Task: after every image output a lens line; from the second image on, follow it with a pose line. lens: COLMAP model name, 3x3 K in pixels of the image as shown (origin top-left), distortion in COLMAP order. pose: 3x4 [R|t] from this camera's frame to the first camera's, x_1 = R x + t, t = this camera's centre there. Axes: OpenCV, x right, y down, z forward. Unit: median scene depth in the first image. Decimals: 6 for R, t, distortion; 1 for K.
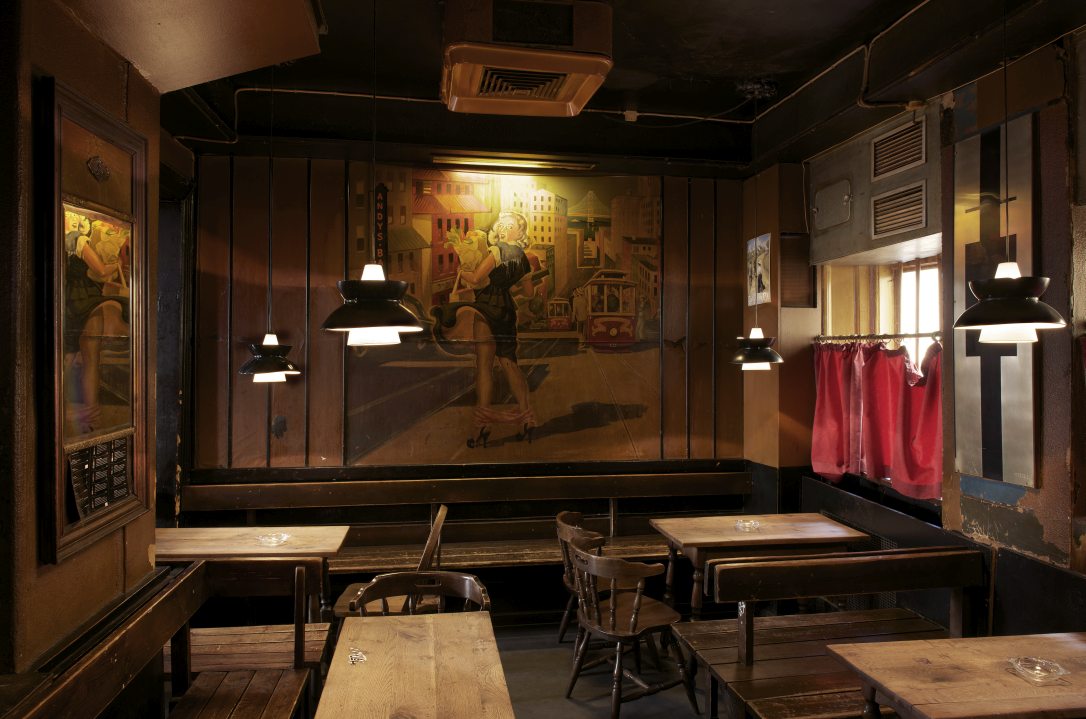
lens RADIAL K [[709.7, 0, 566.1], [0, 709.7, 354.8], [0, 0, 1]] dist [-0.000573, -0.012232]
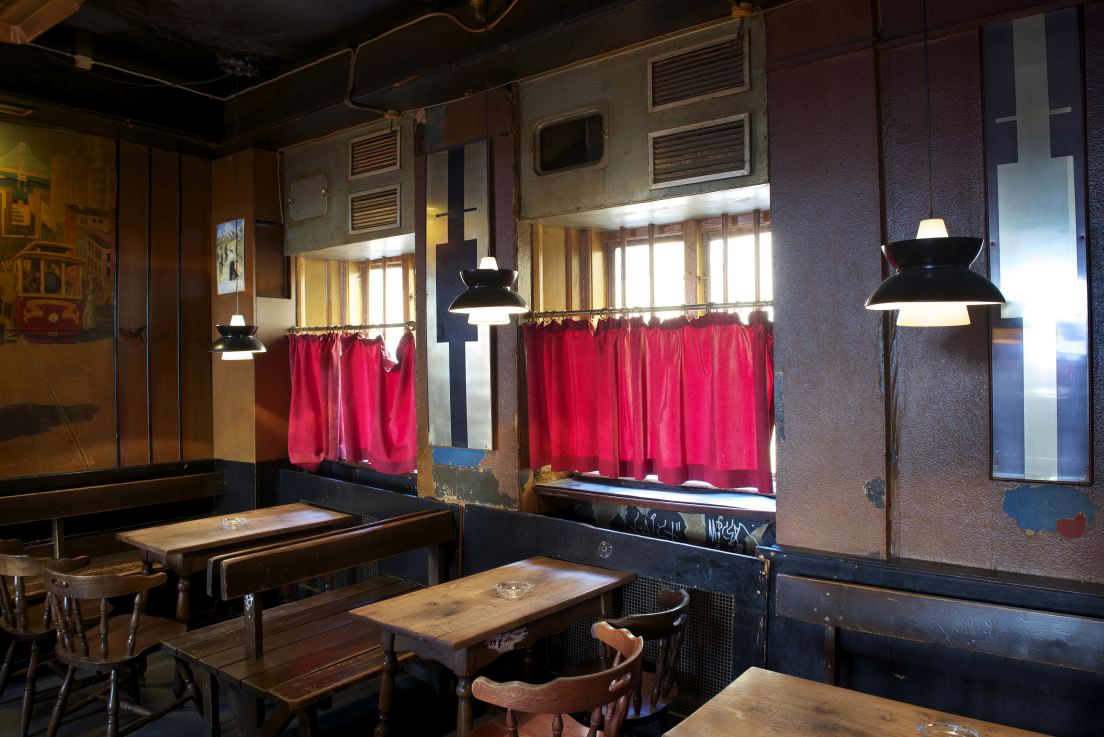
lens RADIAL K [[733.0, 0, 535.2], [0, 733.0, 360.5], [0, 0, 1]] dist [-0.053821, 0.002290]
pose [[0.748649, -0.005798, 0.662942, -0.076330], [0.006995, 0.999975, 0.000847, 0.024160], [-0.662930, 0.004003, 0.748671, 0.010280]]
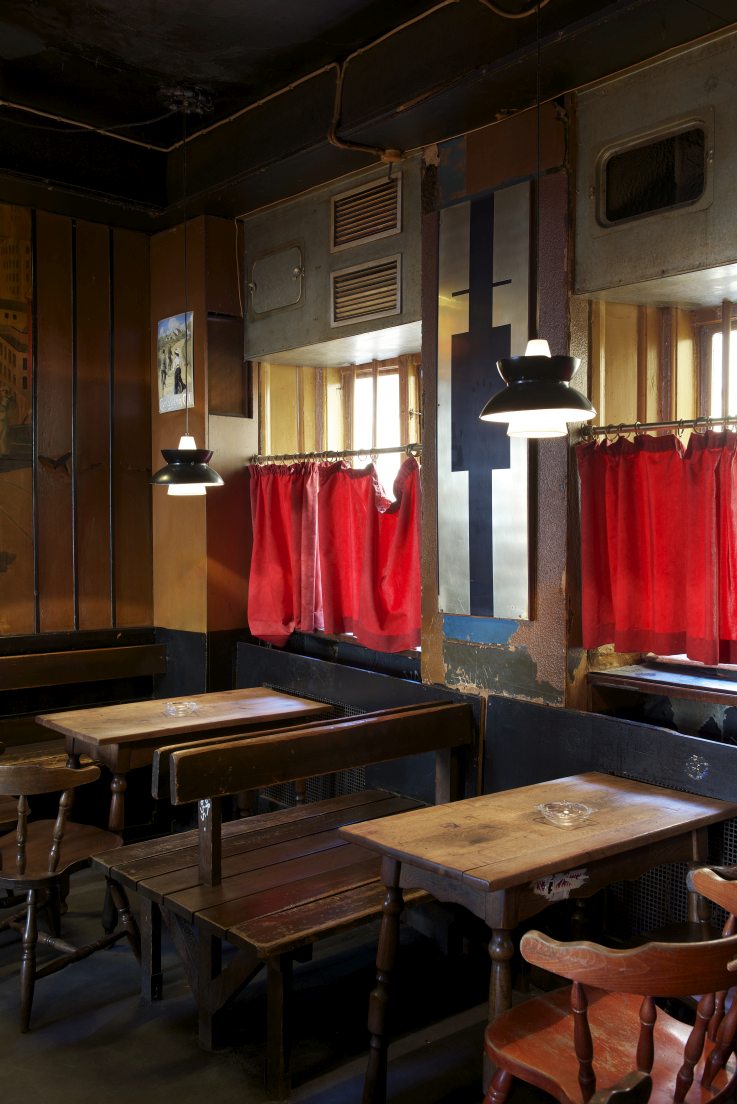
lens RADIAL K [[978.5, 0, 362.8], [0, 978.5, 549.9], [0, 0, 1]] dist [0.000953, 0.015587]
pose [[0.862797, -0.013726, 0.505365, -0.079401], [-0.002519, 0.999502, 0.031448, 0.044989], [-0.505545, -0.028406, 0.862333, 0.051336]]
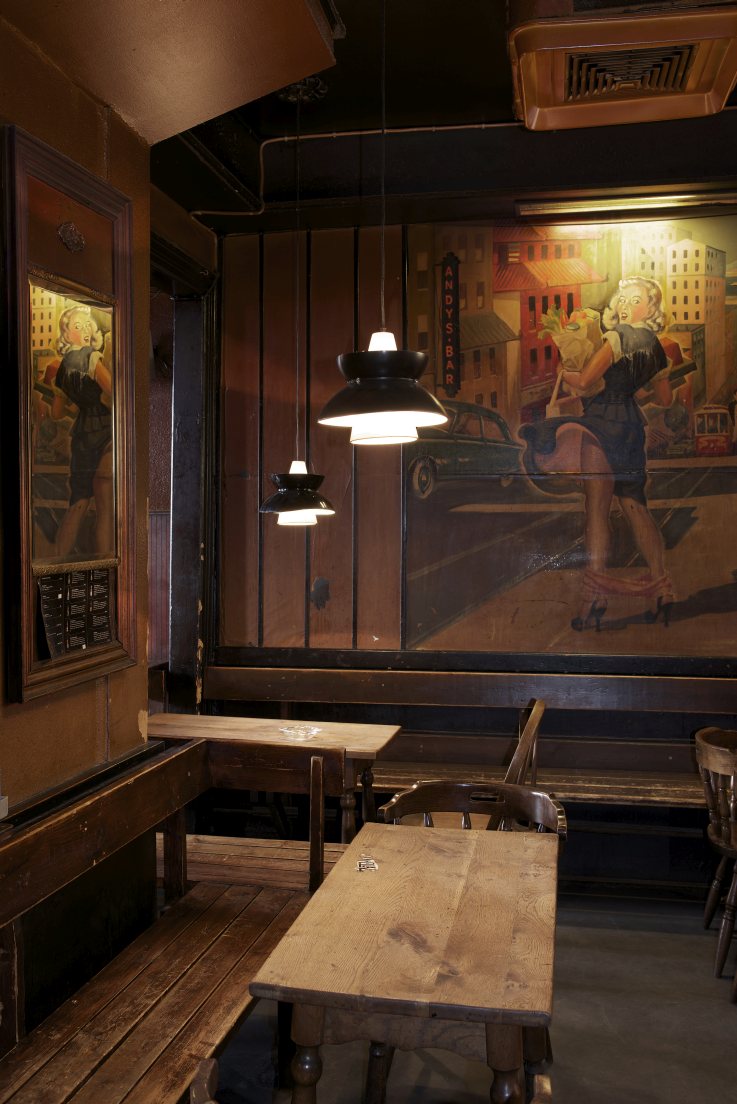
lens RADIAL K [[1073.4, 0, 407.6], [0, 1073.4, 546.6], [0, 0, 1]] dist [0.017507, 0.000000]
pose [[0.937533, 0.002494, -0.347888, 0.079959], [-0.000558, 0.999984, 0.005665, 0.049761], [0.347897, -0.005117, 0.937519, -0.025057]]
